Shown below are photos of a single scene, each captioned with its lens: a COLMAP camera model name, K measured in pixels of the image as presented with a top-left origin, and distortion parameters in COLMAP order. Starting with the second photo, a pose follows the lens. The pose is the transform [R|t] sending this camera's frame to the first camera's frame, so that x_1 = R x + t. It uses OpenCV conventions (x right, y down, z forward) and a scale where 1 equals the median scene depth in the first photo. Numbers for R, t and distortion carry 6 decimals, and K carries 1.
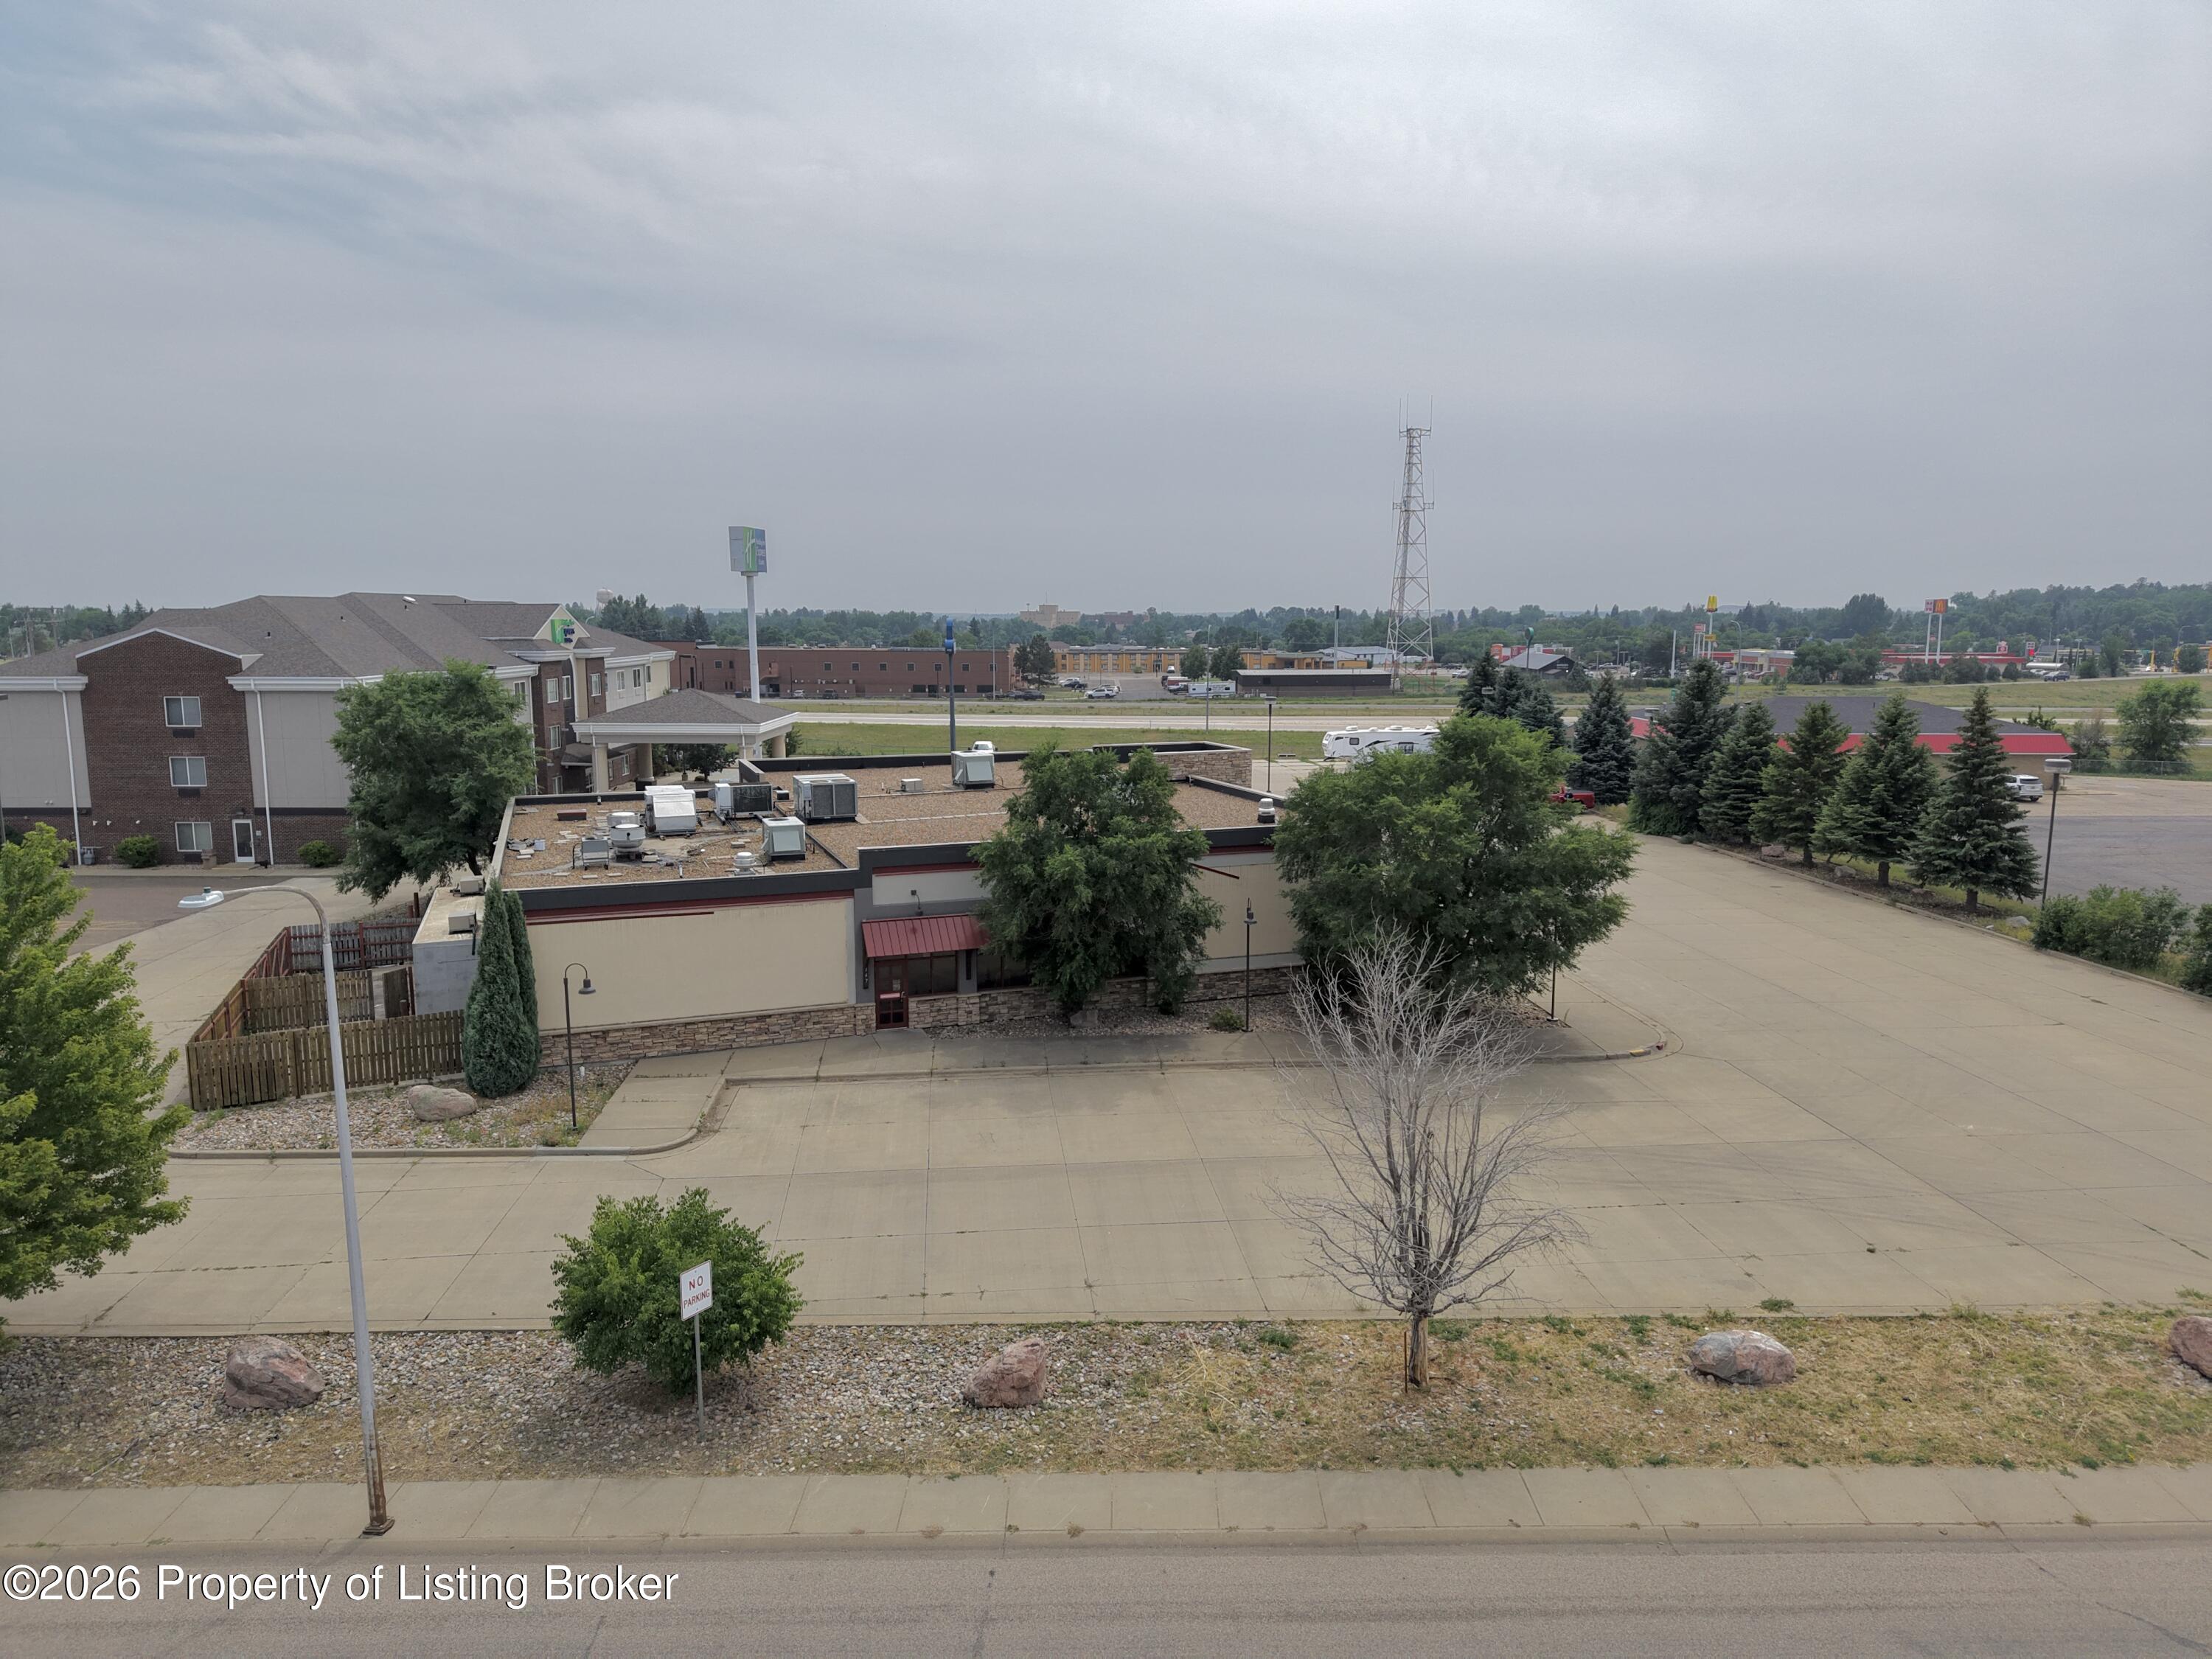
lens RADIAL K [[1479.5, 0, 1133.6], [0, 1479.5, 807.6], [0, 0, 1]] dist [0.038562, -0.000078]
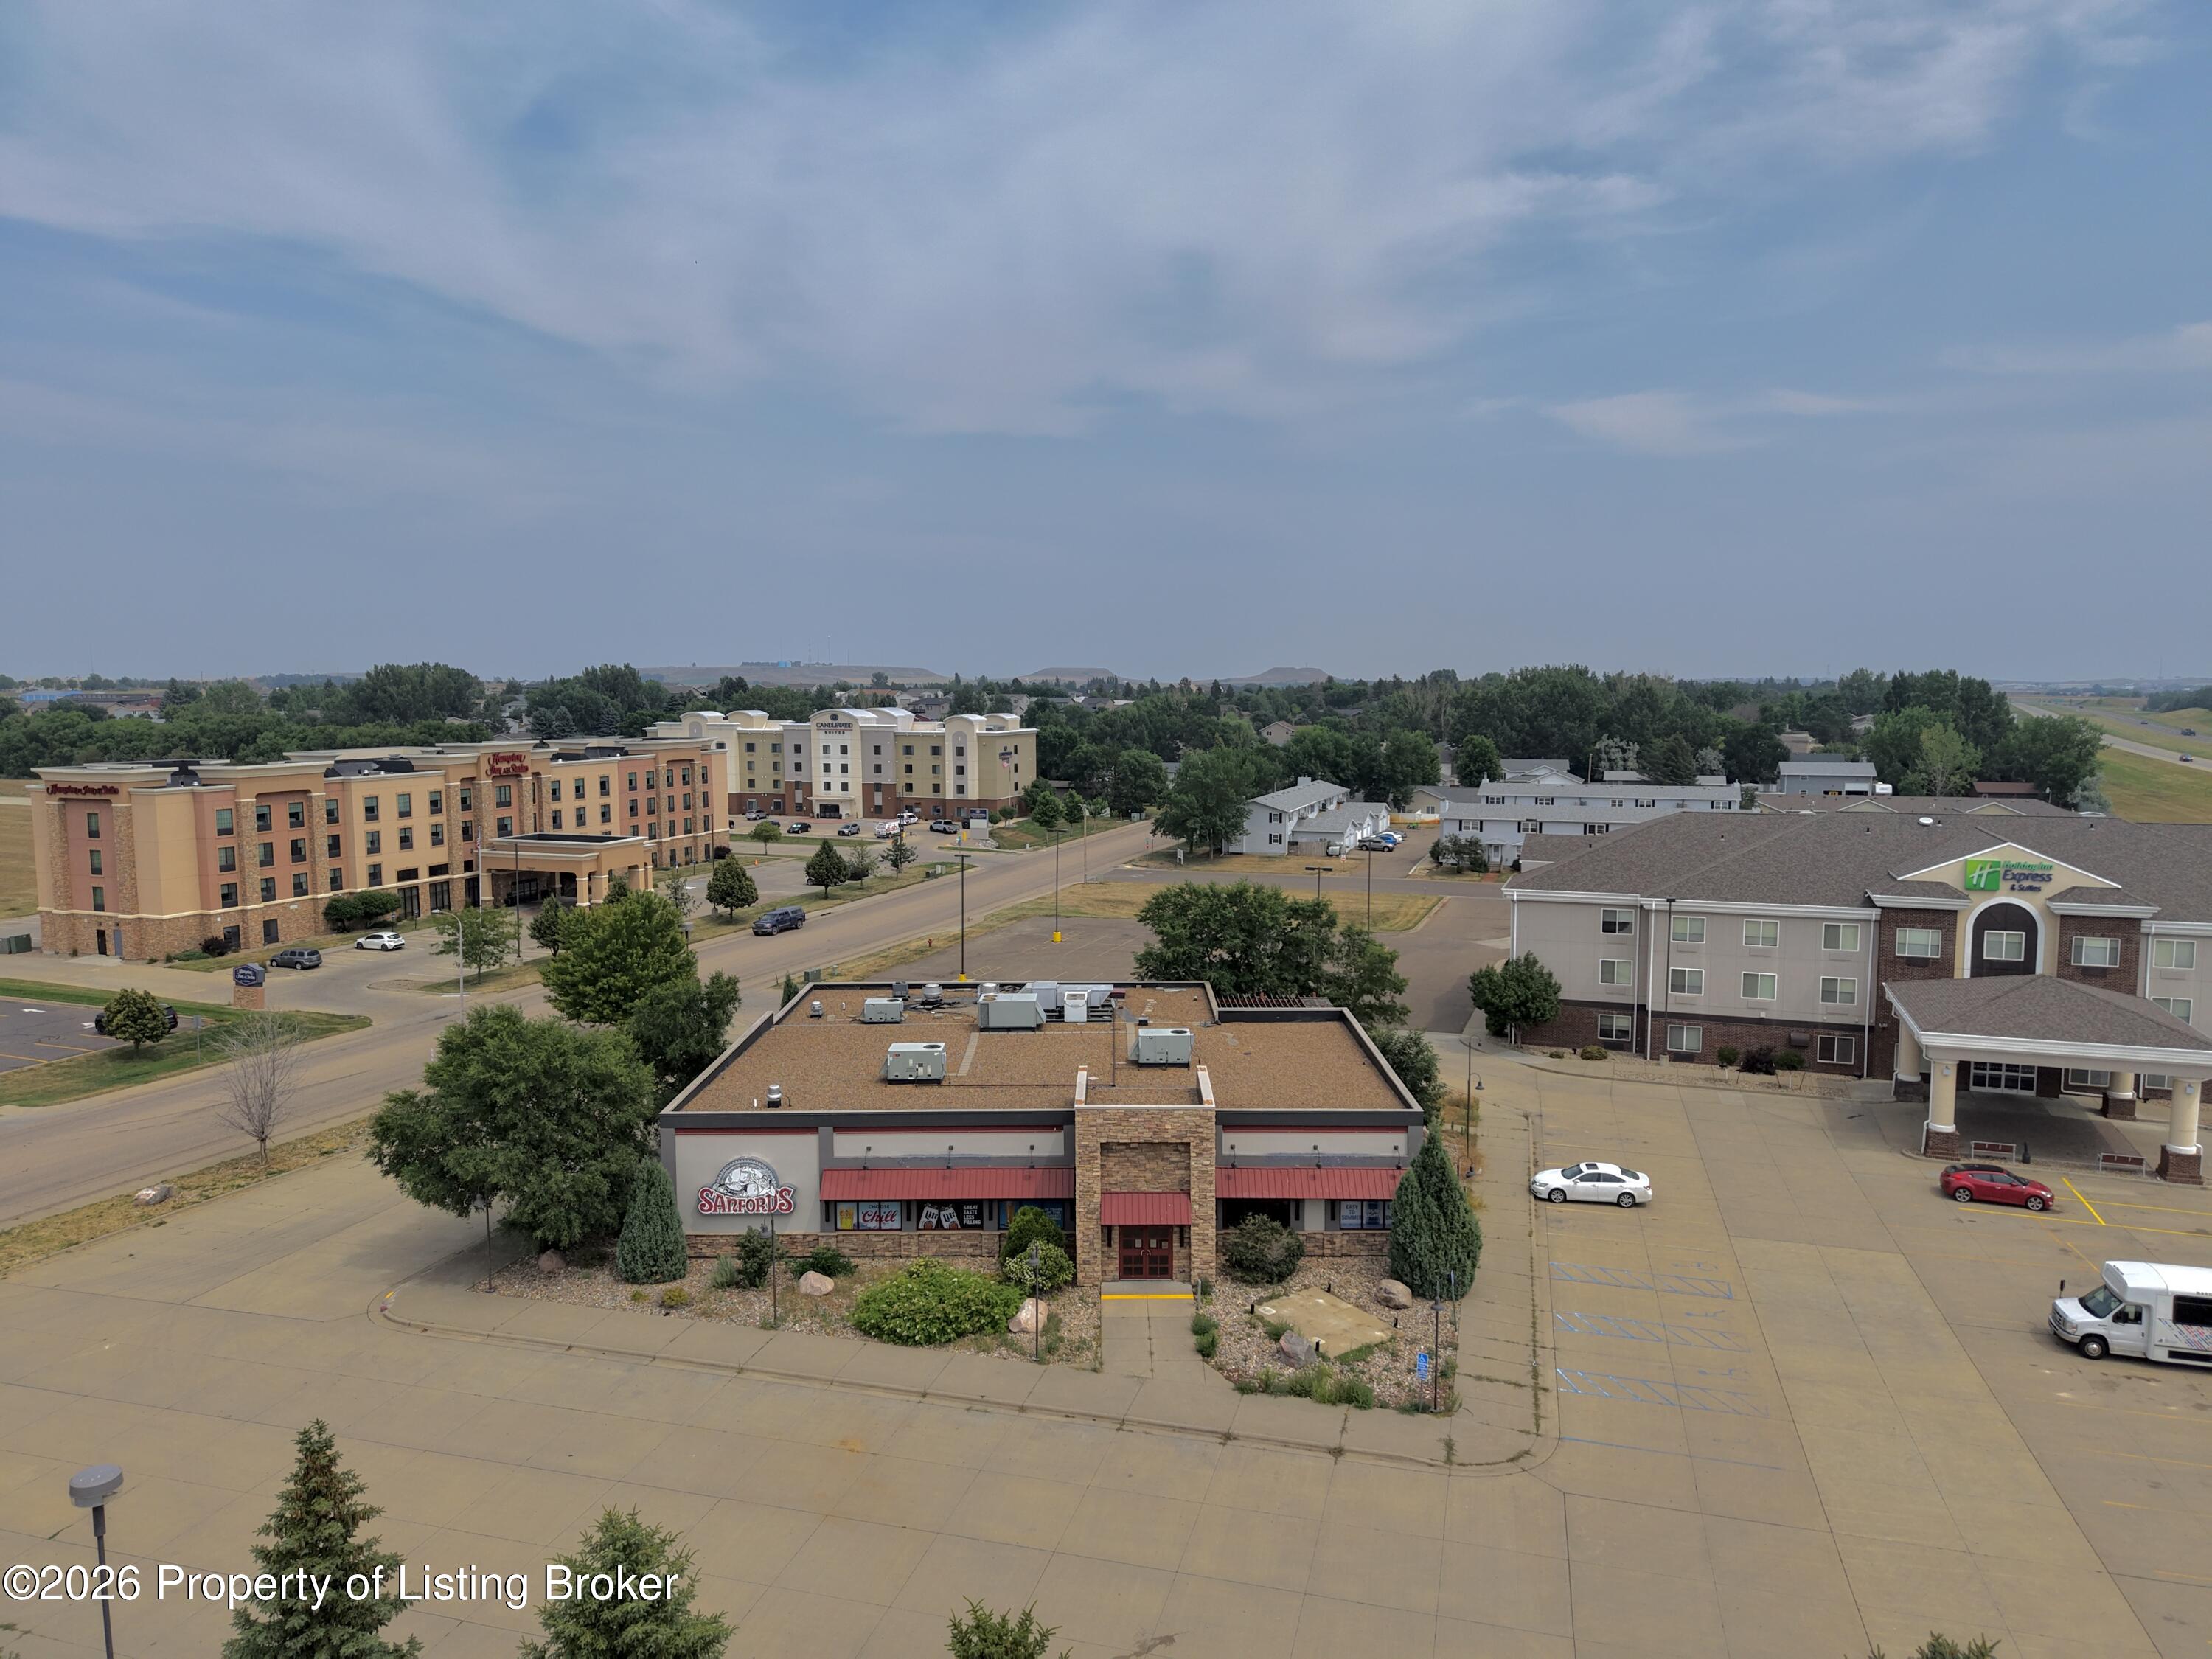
lens RADIAL K [[1481.5, 0, 1106.0], [0, 1481.5, 829.5], [0, 0, 1]] dist [0.034409, -0.038734]
pose [[-0.358583, 0.088295, -0.929313, 1.112089], [-0.118767, 0.983112, 0.139234, -0.412115], [0.925912, 0.160299, -0.342040, 1.720274]]
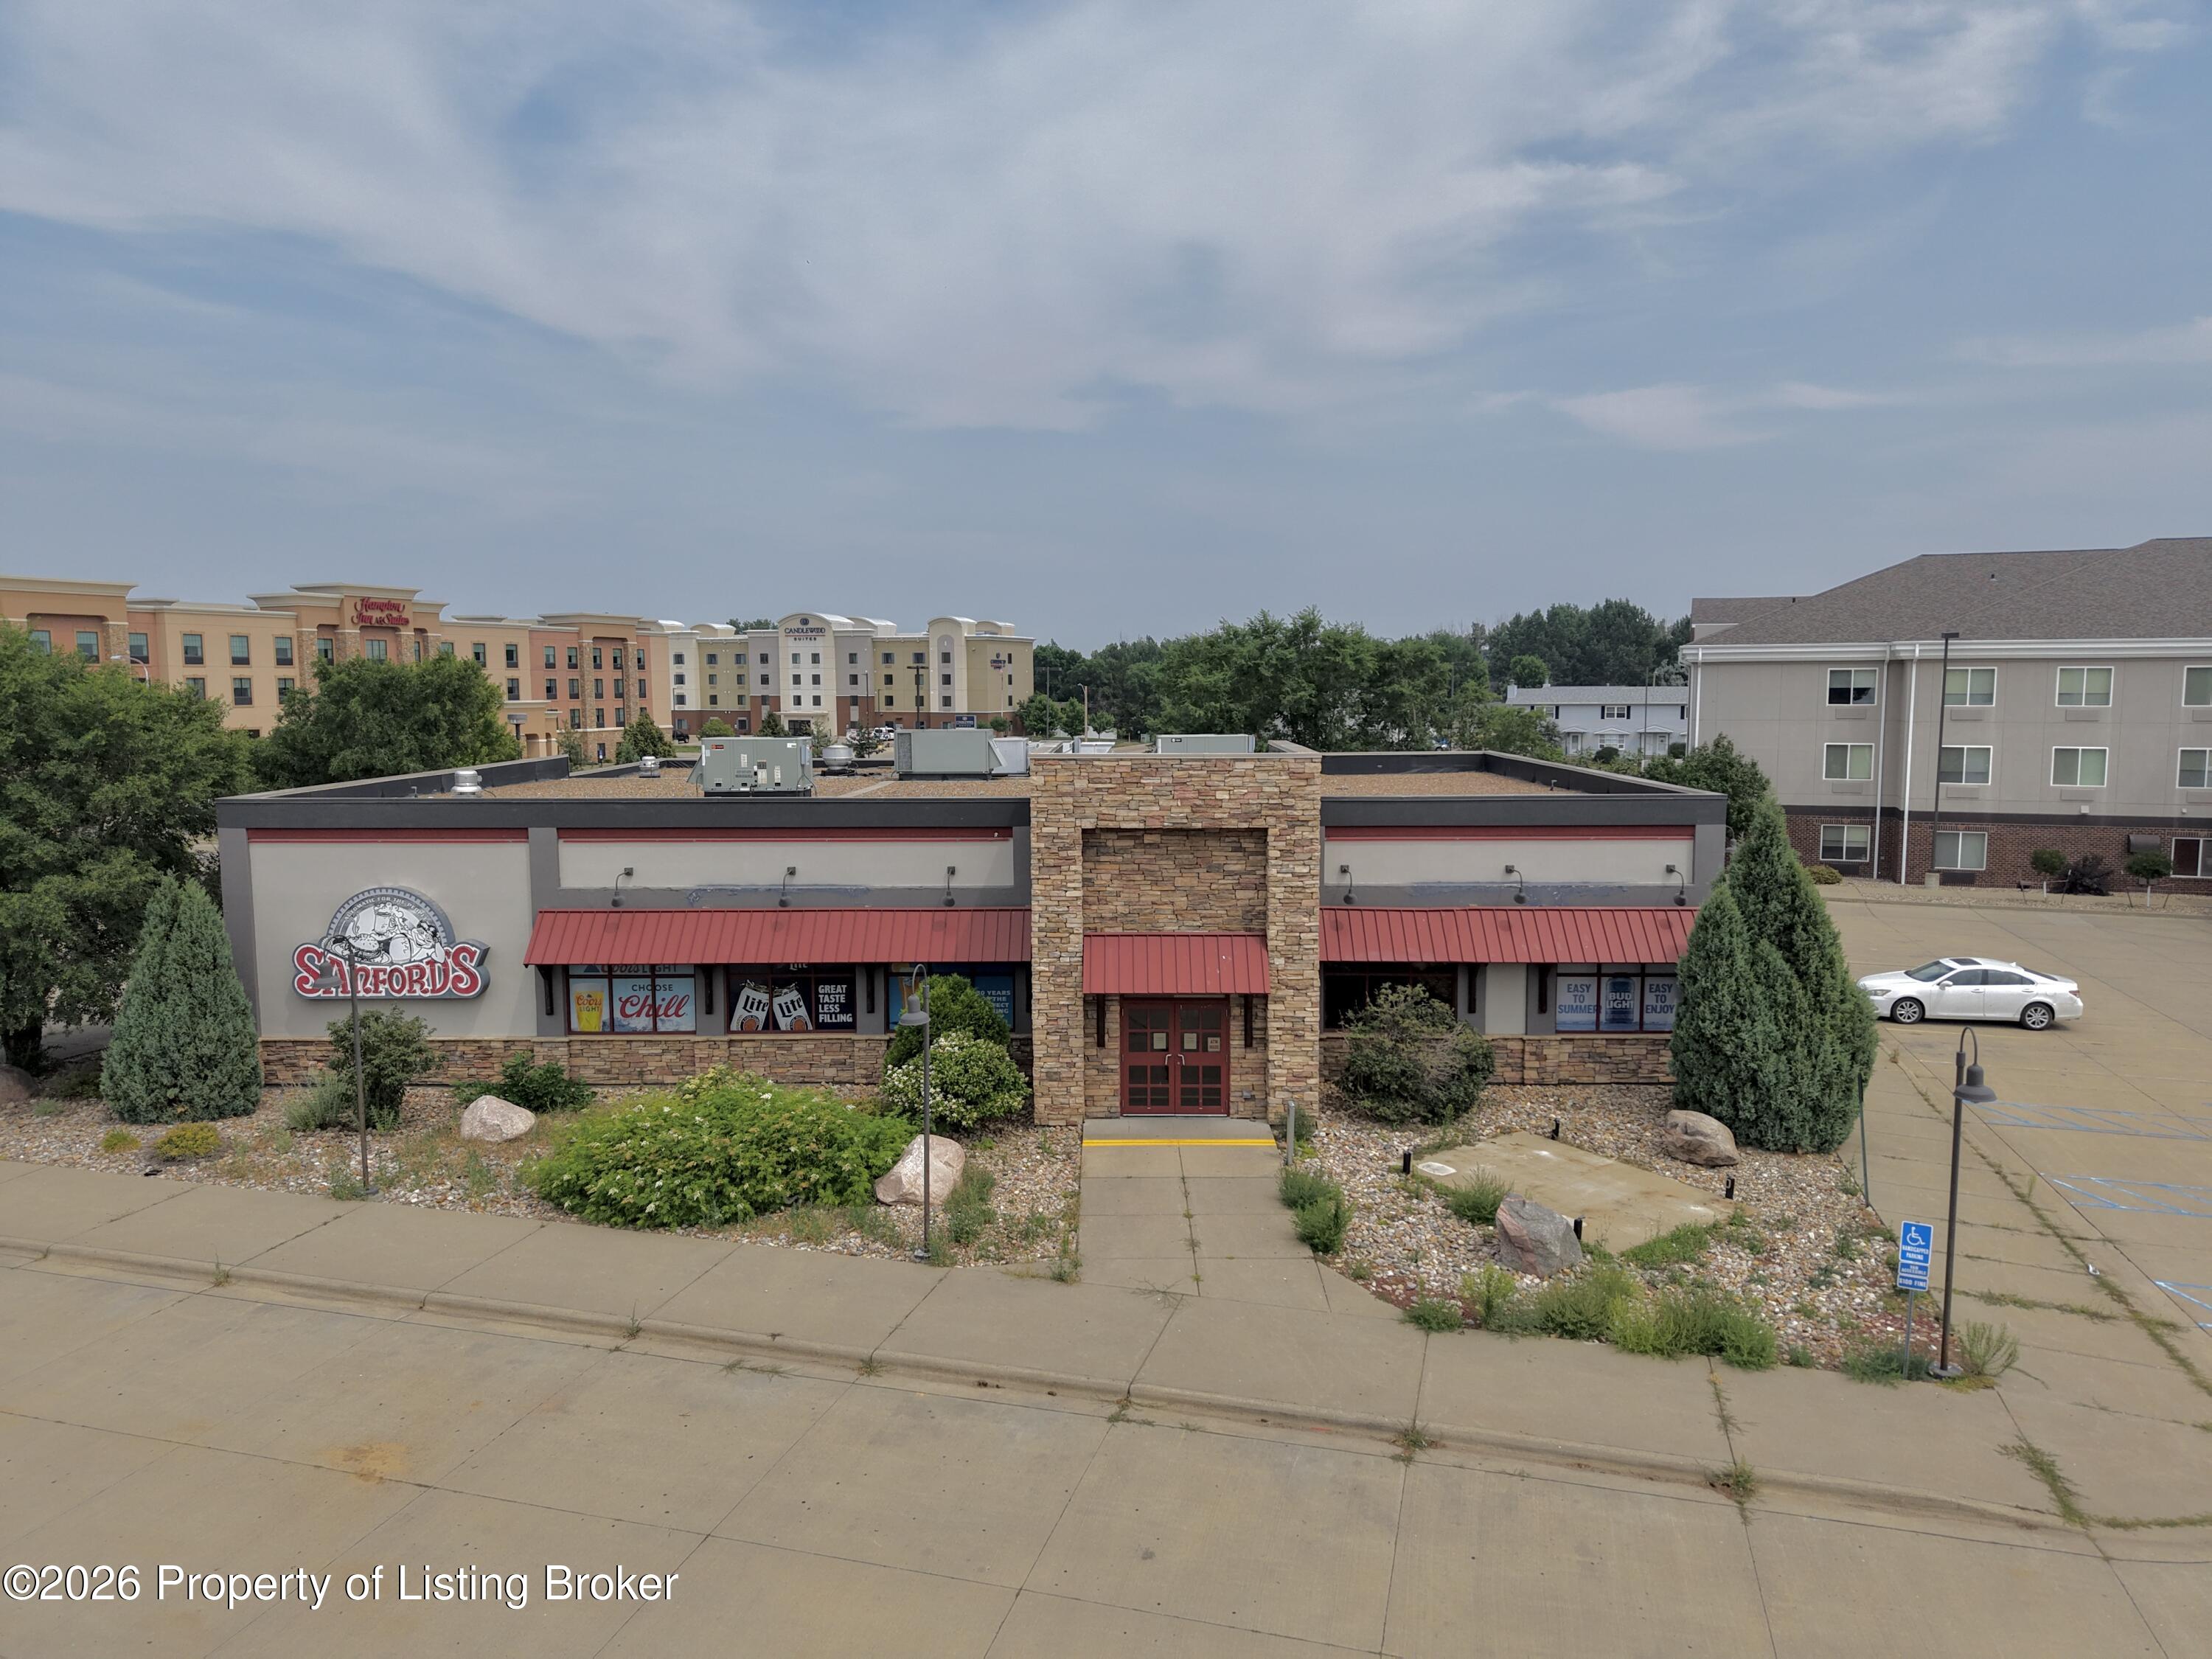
lens RADIAL K [[1458.6, 0, 1060.5], [0, 1458.6, 856.3], [0, 0, 1]] dist [0.035145, -0.032194]
pose [[-0.392600, 0.107750, -0.913376, 0.598209], [-0.101422, 0.981984, 0.159439, -0.107007], [0.914100, 0.155232, -0.374598, 1.570315]]
